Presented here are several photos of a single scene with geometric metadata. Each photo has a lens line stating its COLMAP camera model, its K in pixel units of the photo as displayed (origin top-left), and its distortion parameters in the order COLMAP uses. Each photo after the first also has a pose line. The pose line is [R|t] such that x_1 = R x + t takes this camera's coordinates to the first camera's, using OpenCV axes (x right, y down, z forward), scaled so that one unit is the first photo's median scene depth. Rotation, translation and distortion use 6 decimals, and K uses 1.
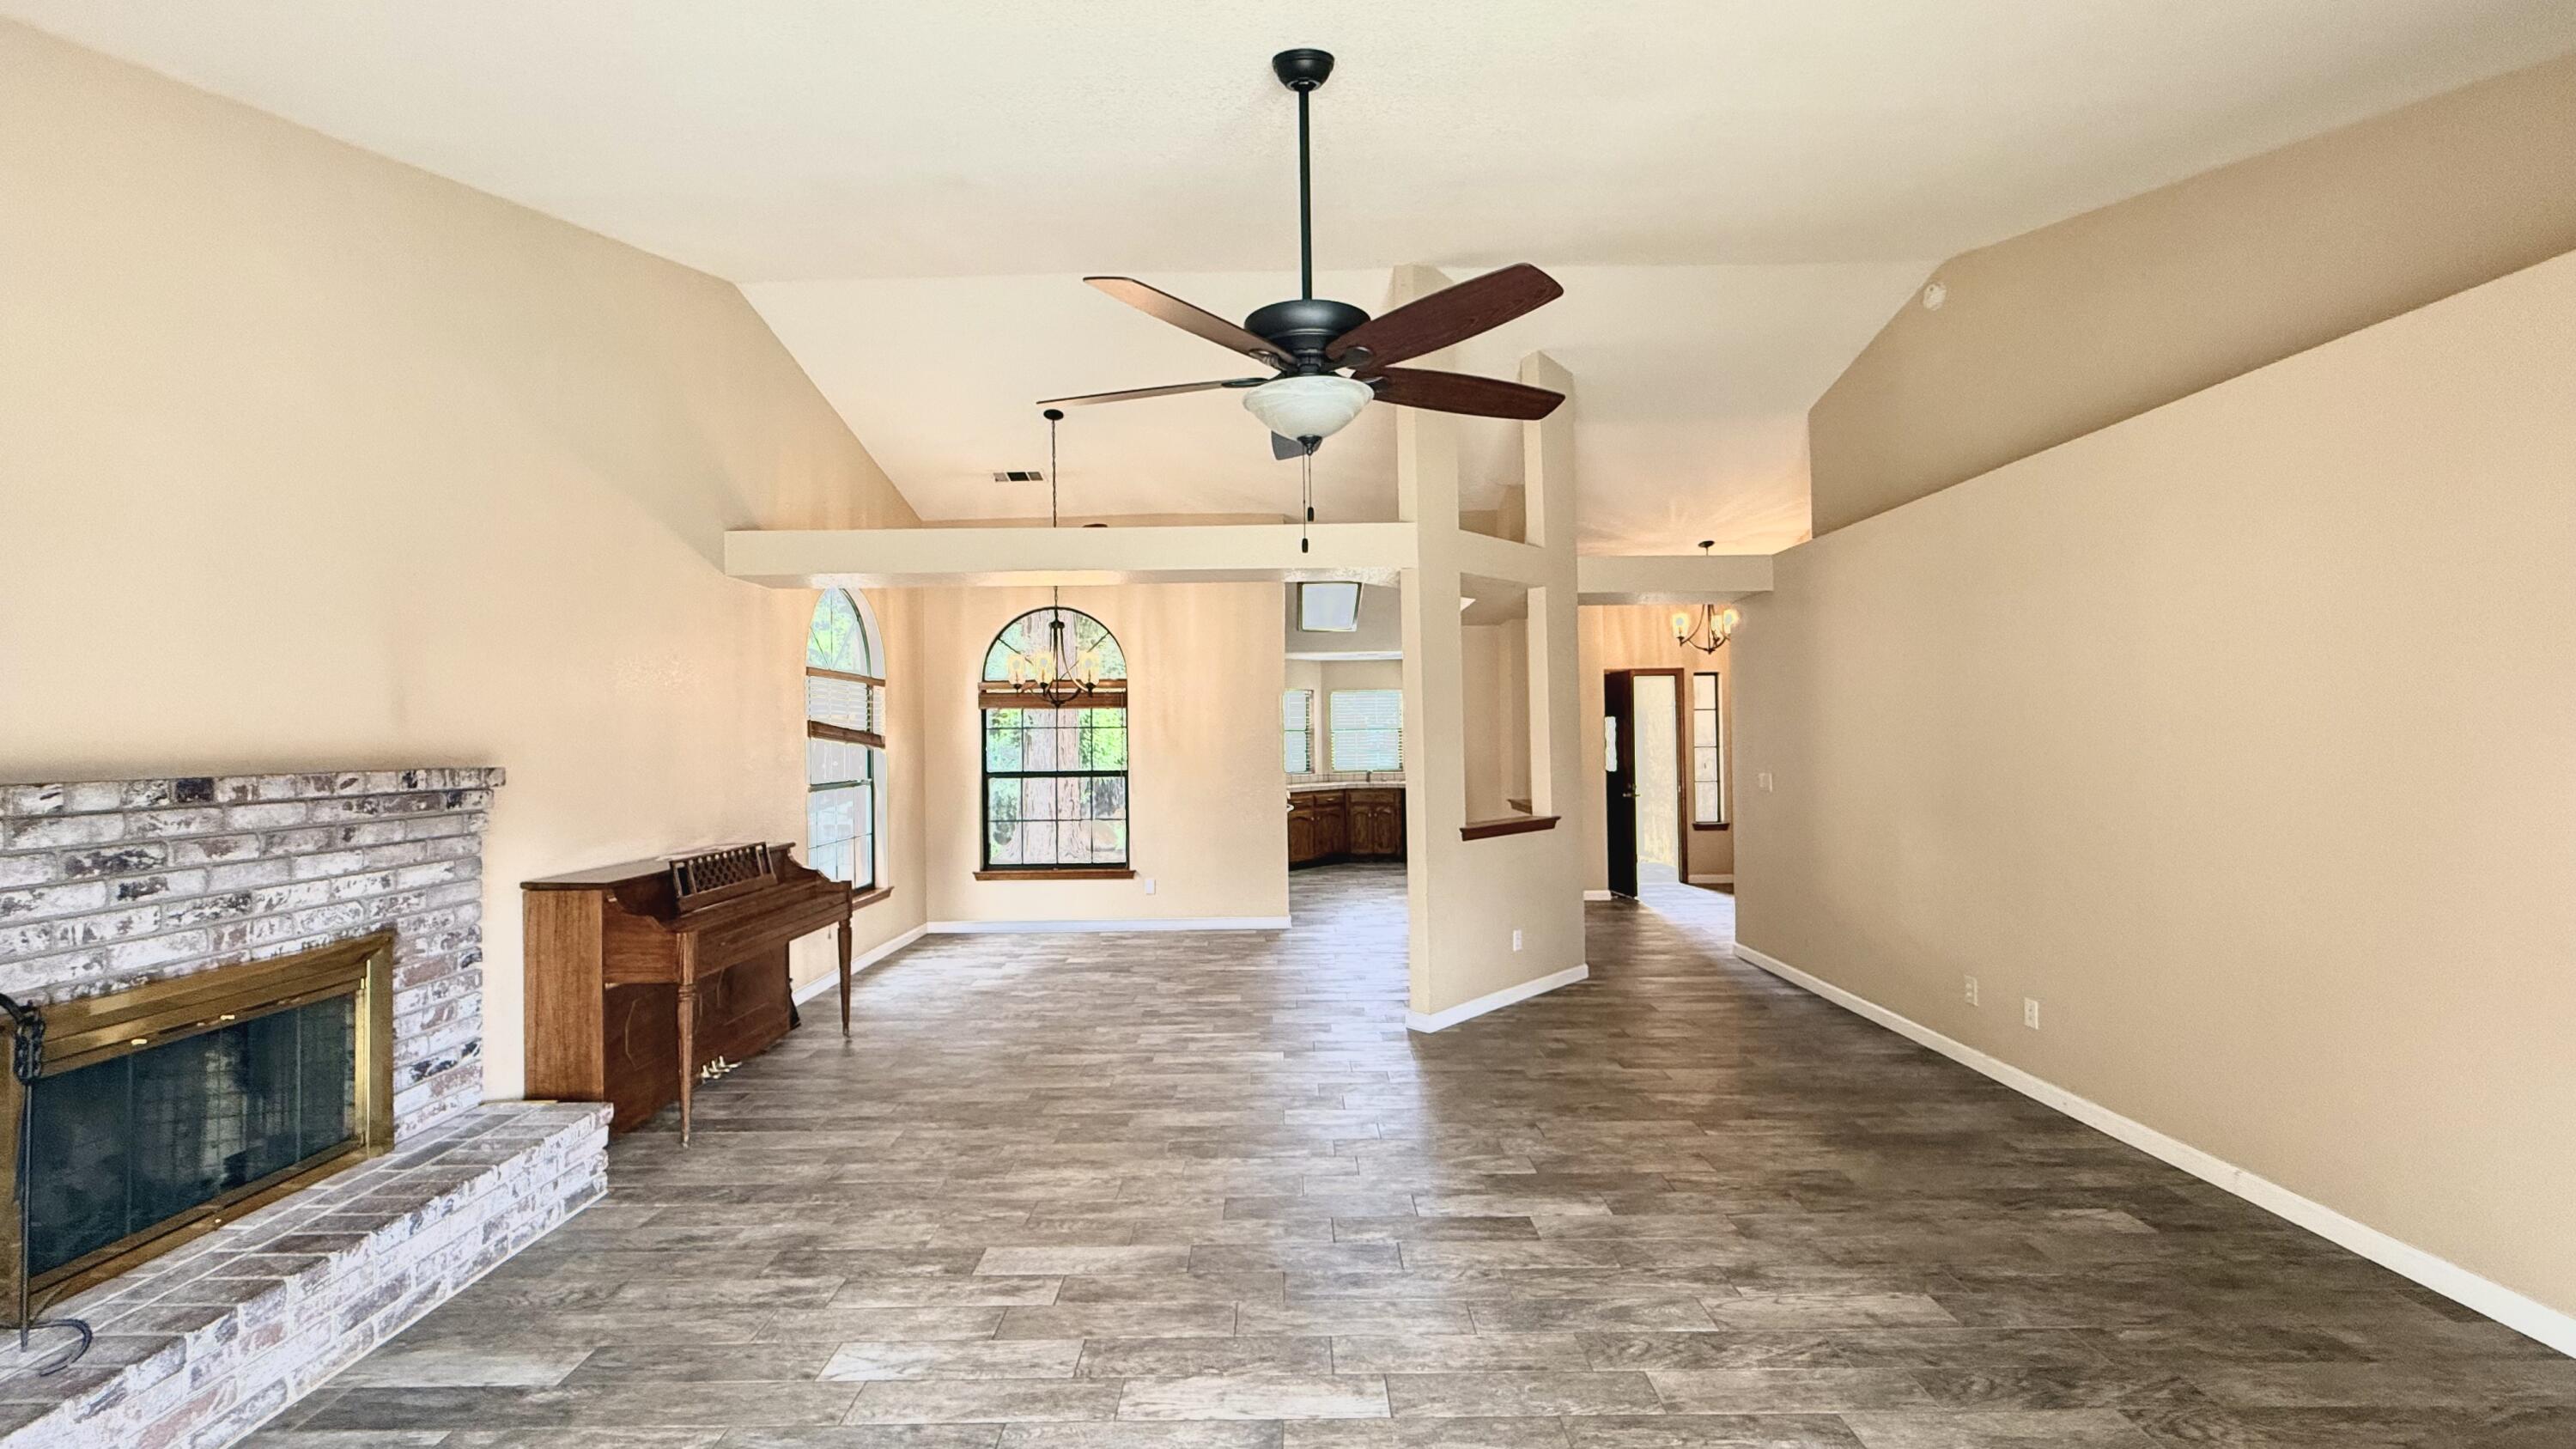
lens RADIAL K [[1026.5, 0, 1277.9], [0, 1026.5, 723.8], [0, 0, 1]] dist [-0.000801, 0.000583]
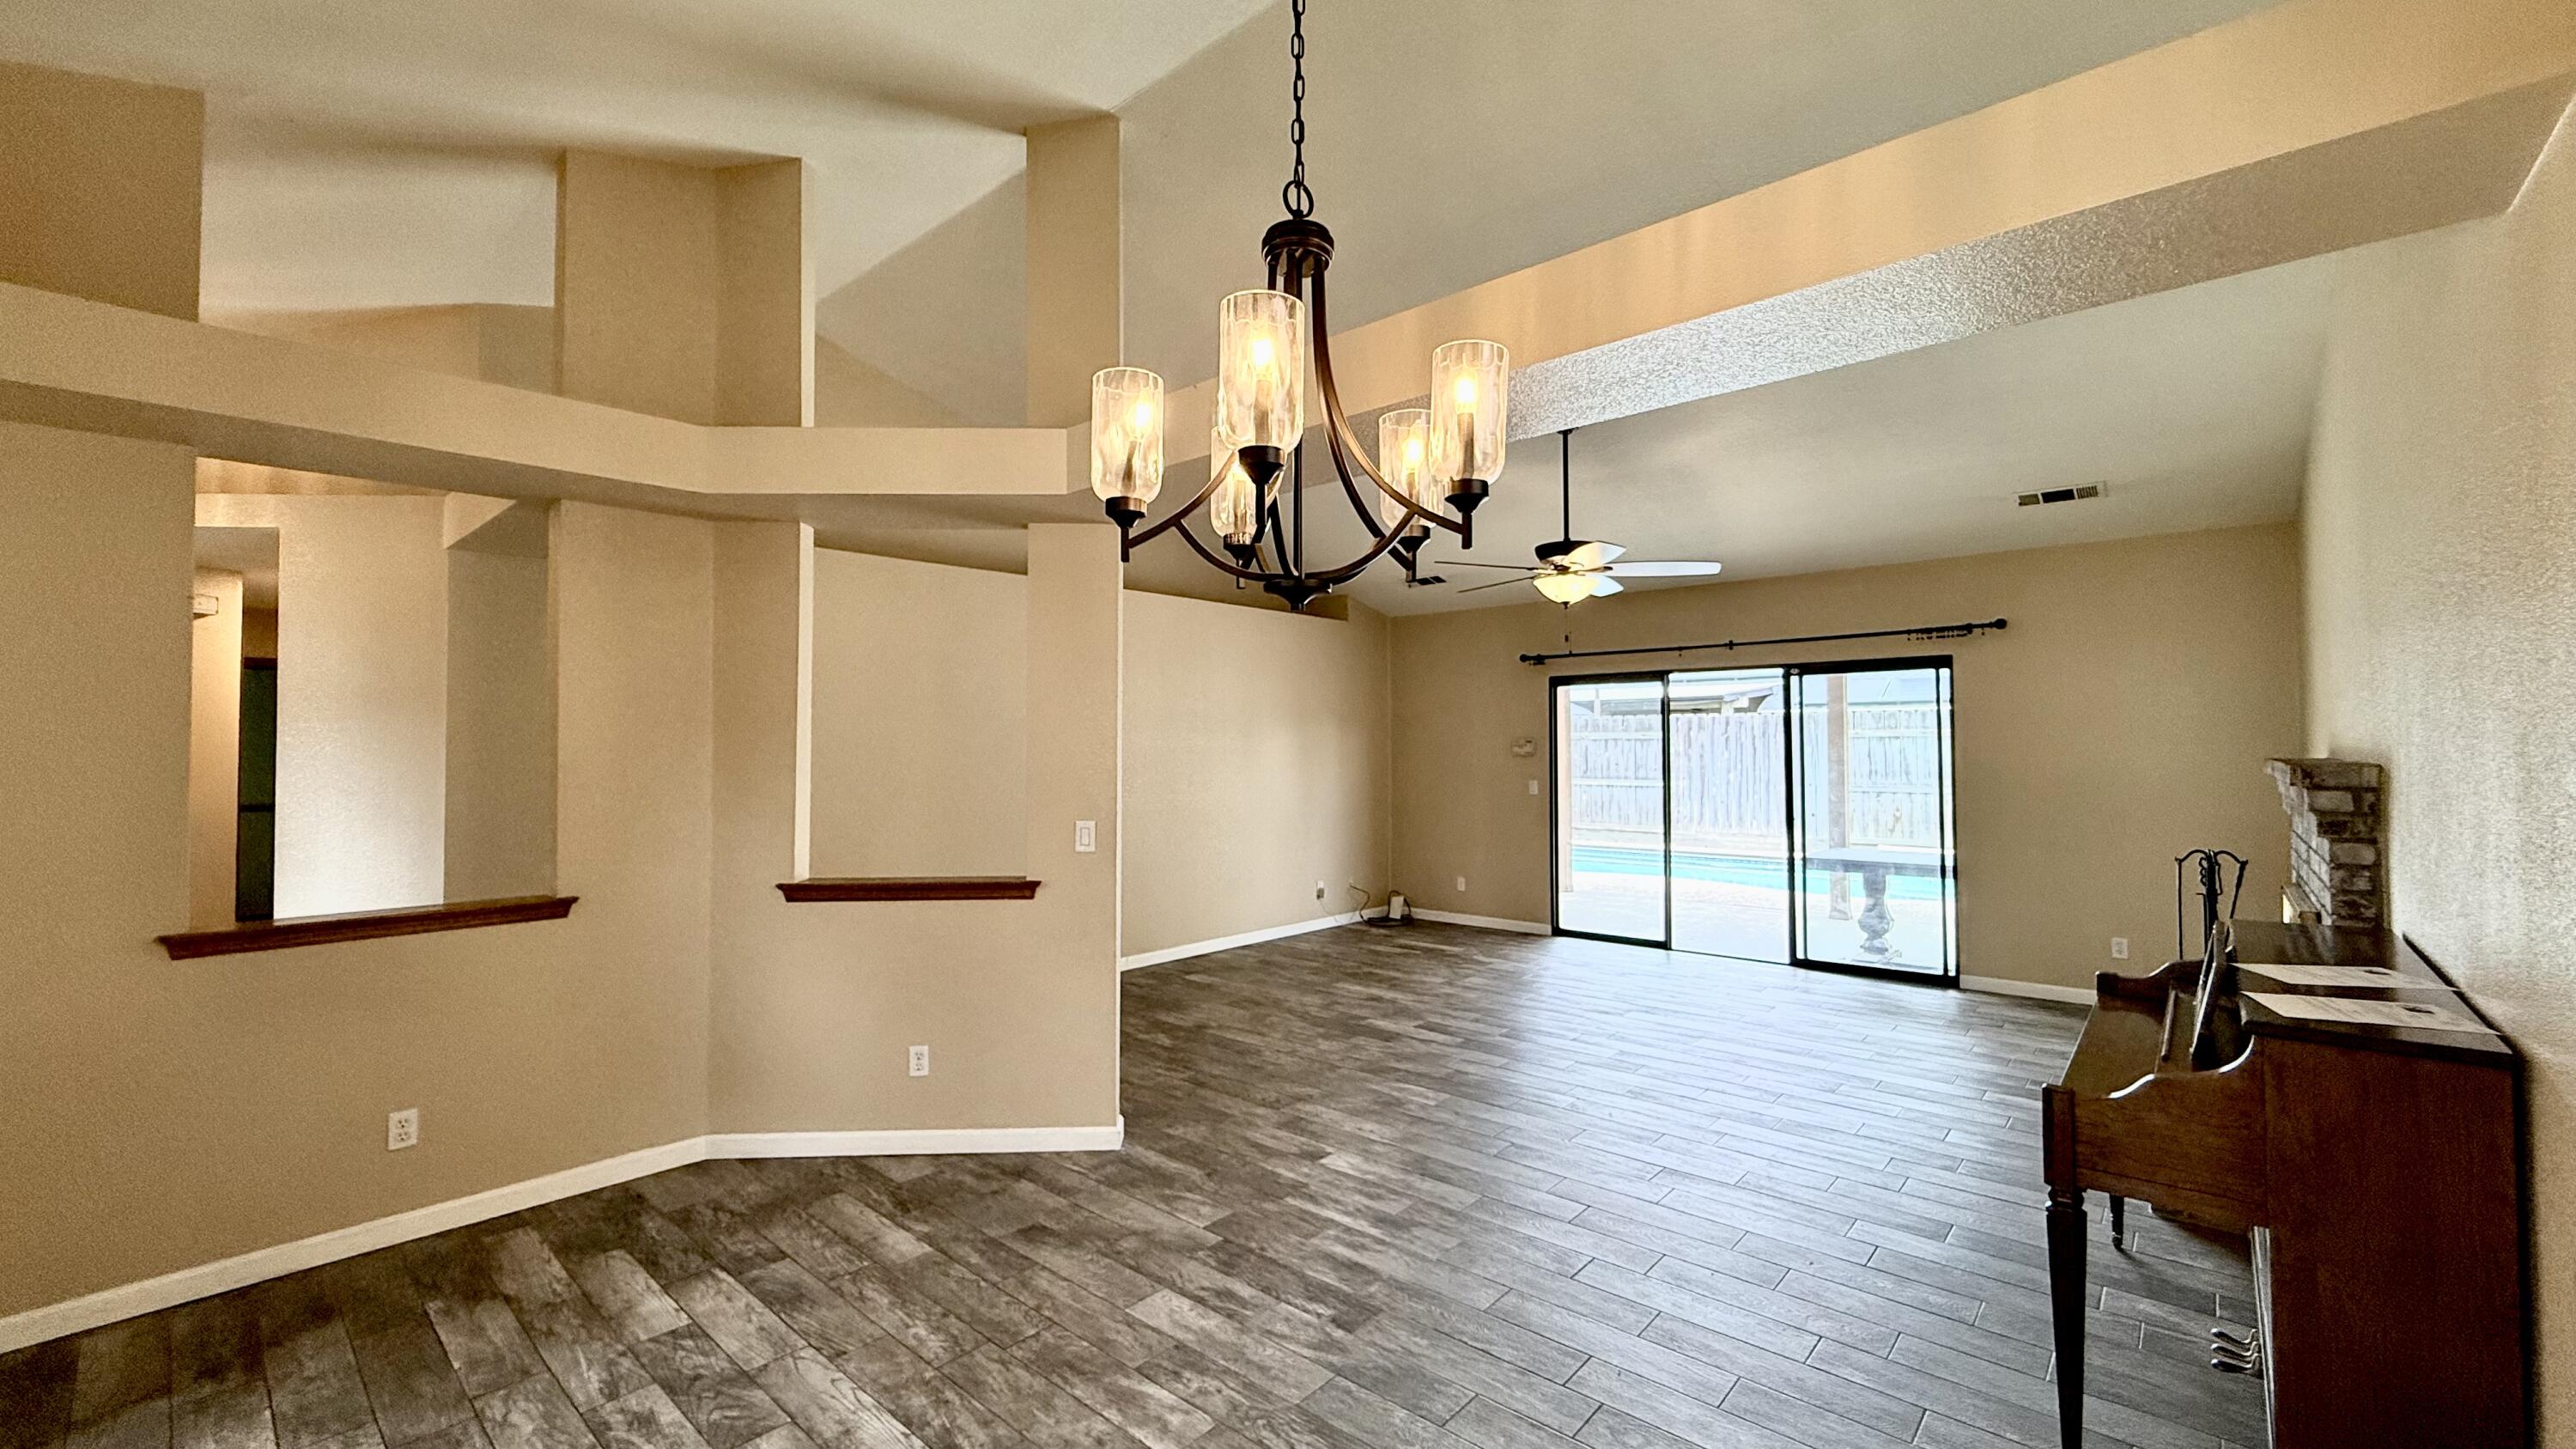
lens RADIAL K [[1026.5, 0, 1281.8], [0, 1026.5, 726.7], [0, 0, 1]] dist [-0.000801, 0.000583]
pose [[-0.745866, 0.033861, 0.665234, -0.769582], [0.012001, 0.999228, -0.037405, 0.039703], [-0.665988, -0.019916, -0.745697, 2.485545]]
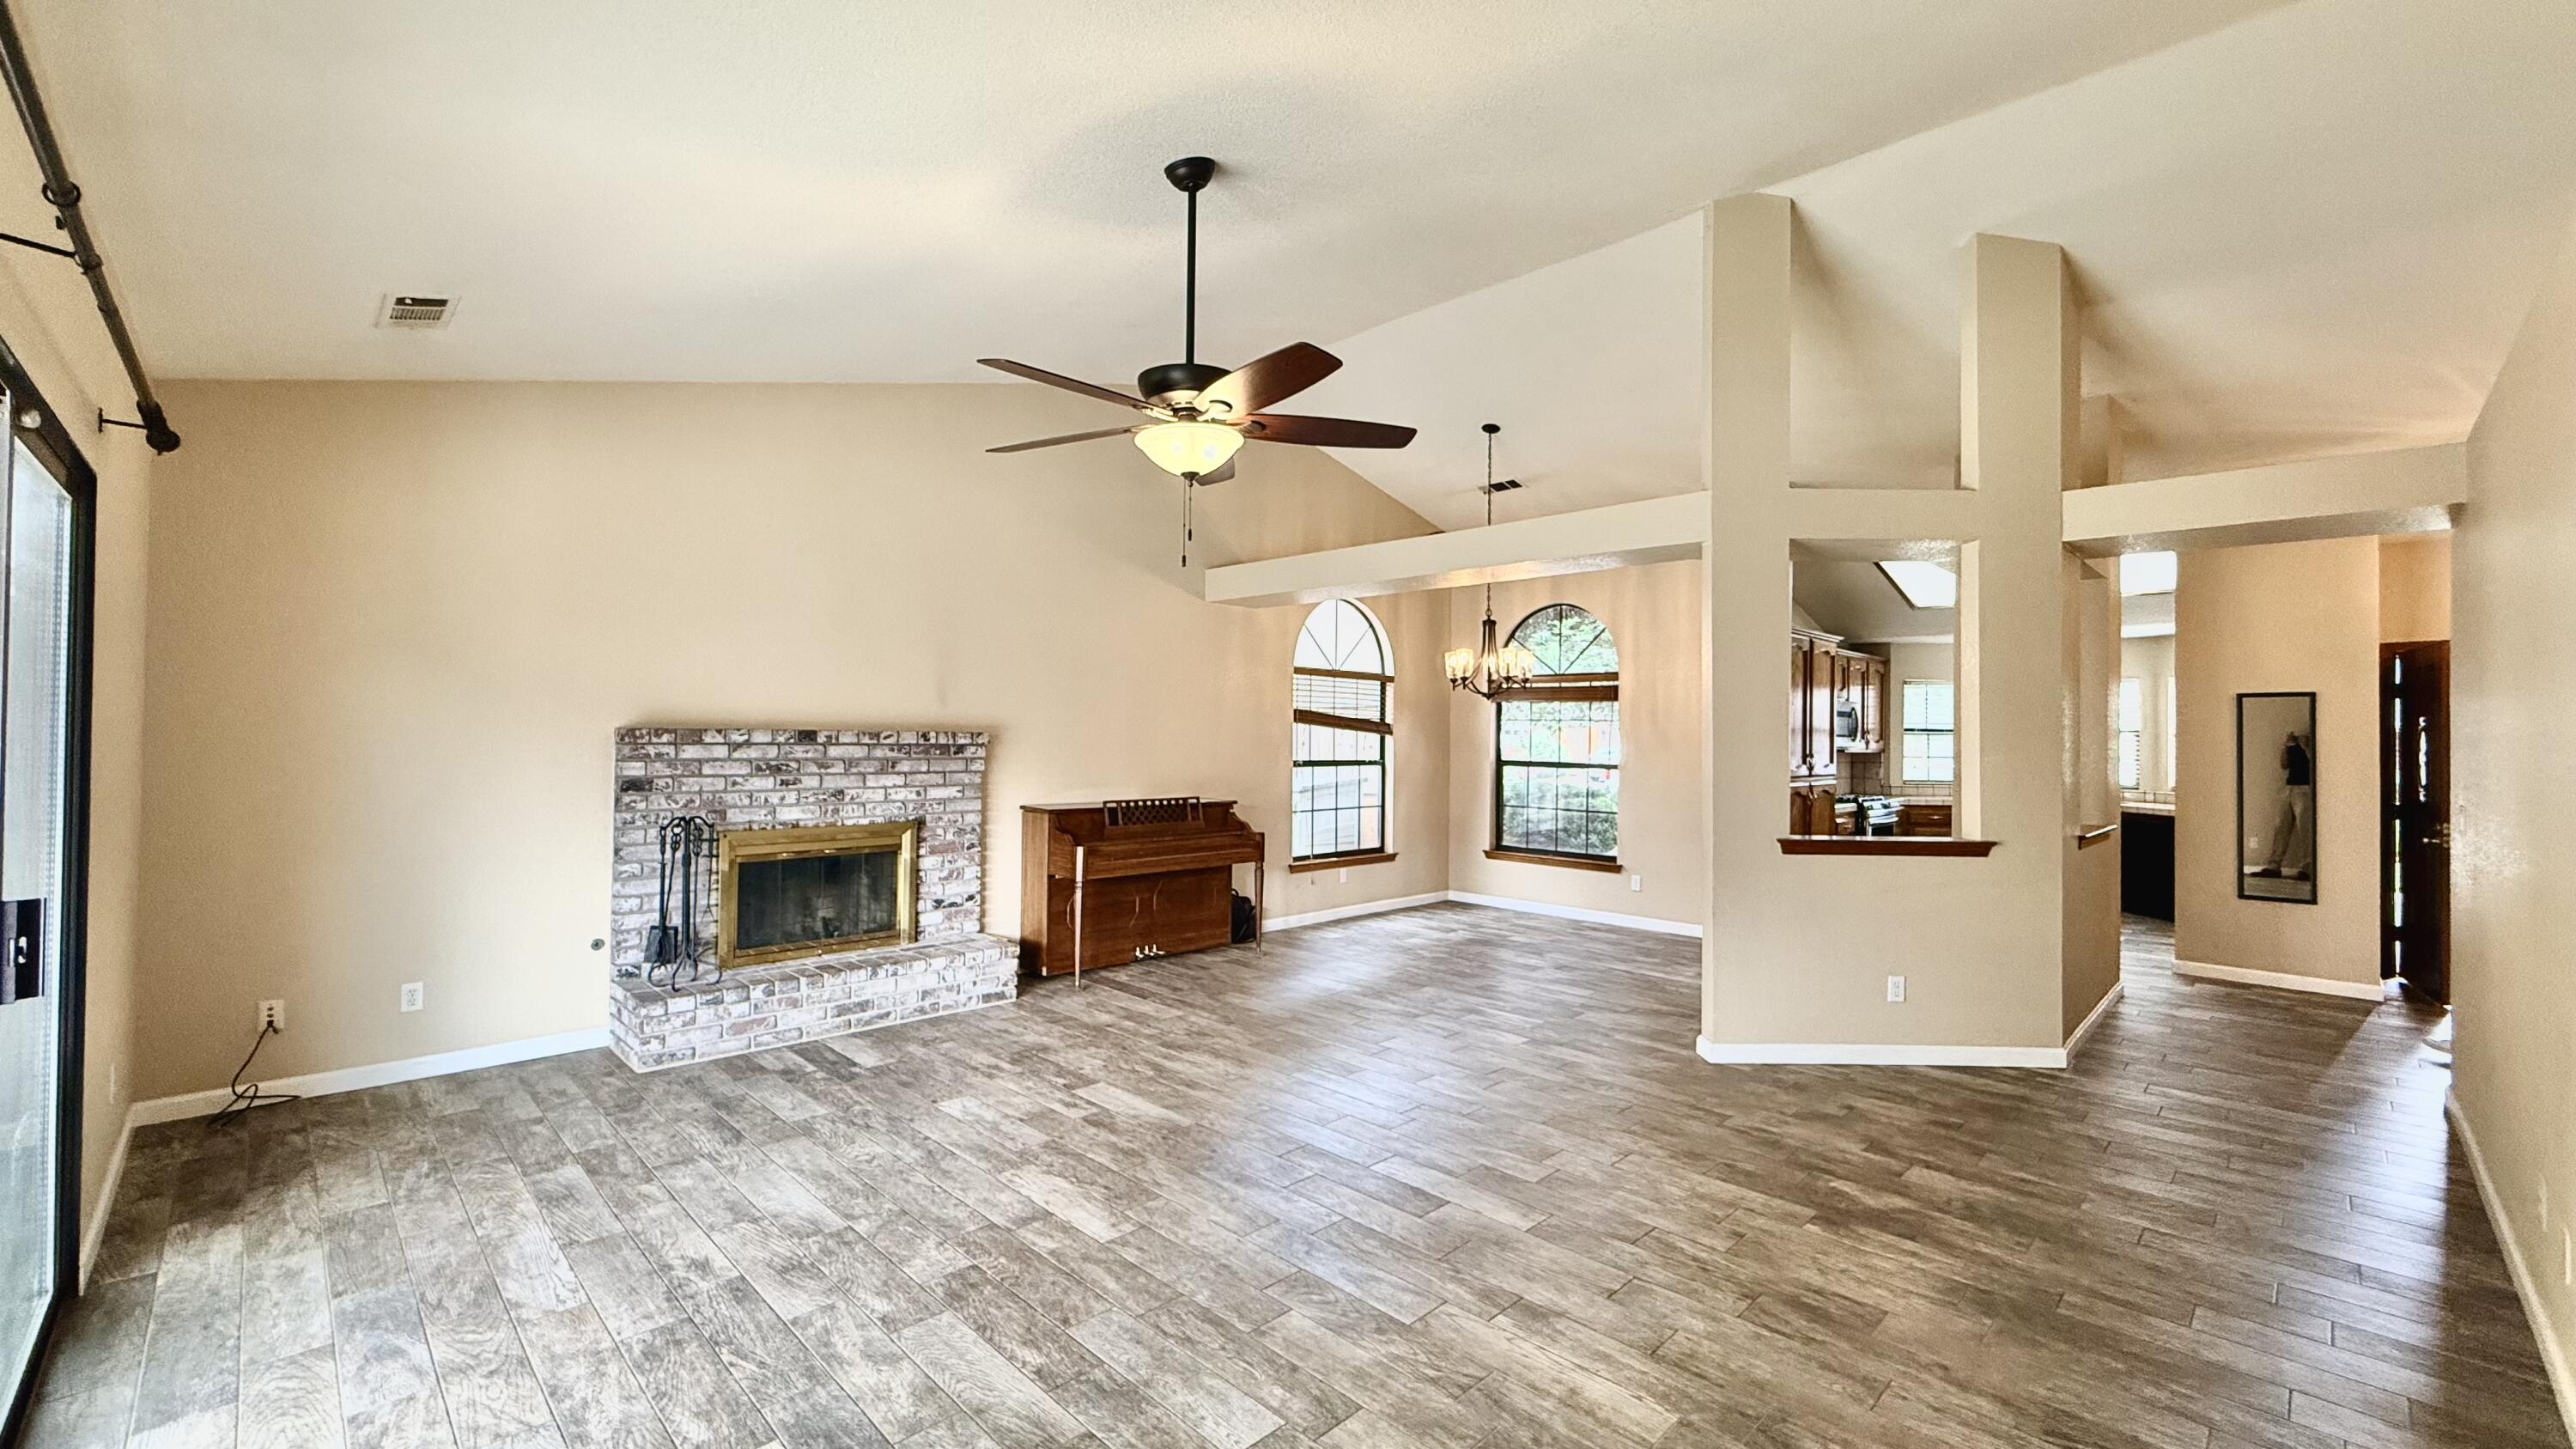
lens RADIAL K [[1026.5, 0, 1290.4], [0, 1026.5, 725.8], [0, 0, 1]] dist [-0.000801, 0.000583]
pose [[0.710512, 0.016277, -0.703497, 0.844339], [-0.014438, 0.999859, 0.008552, 0.010666], [0.703537, 0.004081, 0.710647, 0.181488]]
